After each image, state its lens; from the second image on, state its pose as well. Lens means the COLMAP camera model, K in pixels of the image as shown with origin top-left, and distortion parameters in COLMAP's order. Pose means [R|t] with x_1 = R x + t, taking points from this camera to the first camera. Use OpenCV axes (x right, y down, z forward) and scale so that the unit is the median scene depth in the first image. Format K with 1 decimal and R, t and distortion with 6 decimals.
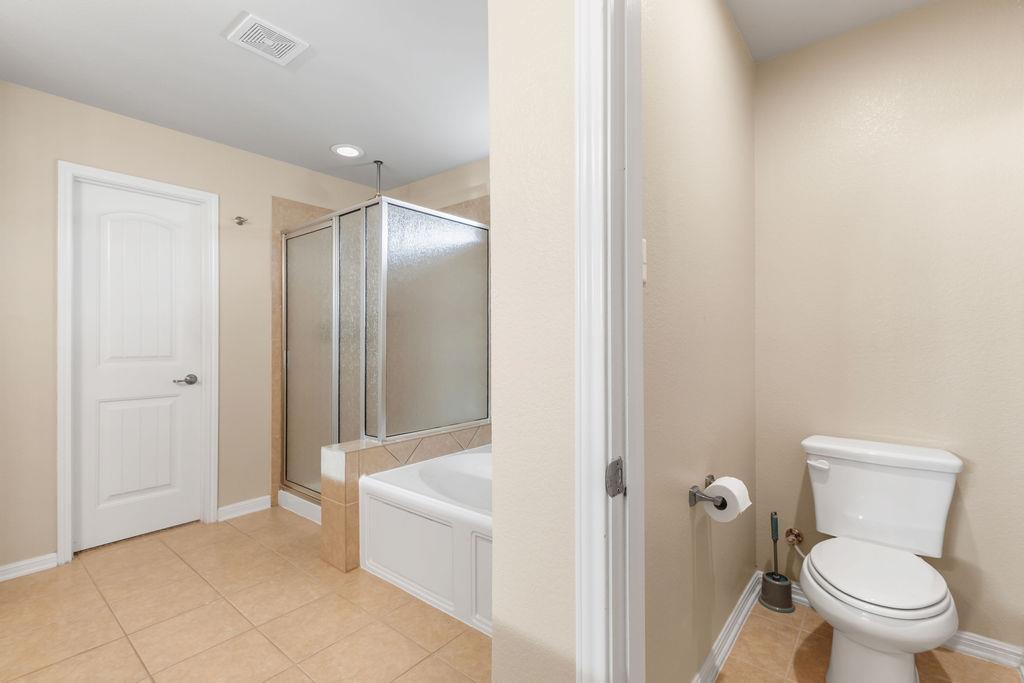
lens RADIAL K [[449.1, 0, 516.1], [0, 449.1, 337.8], [0, 0, 1]] dist [-0.004298, -0.001375]
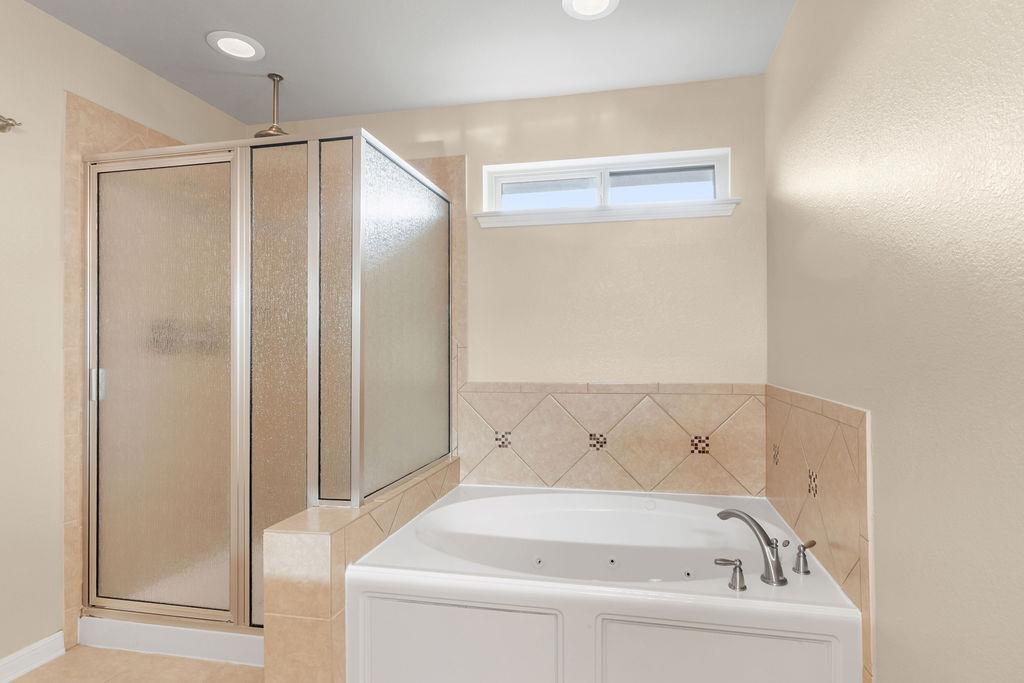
lens RADIAL K [[501.3, 0, 517.0], [0, 501.3, 345.6], [0, 0, 1]] dist [-0.001770, 0.000782]
pose [[0.887424, -0.000106, 0.460953, -0.348813], [-0.000975, 0.999997, 0.002107, -0.002789], [-0.460952, -0.002319, 0.887422, 0.202191]]
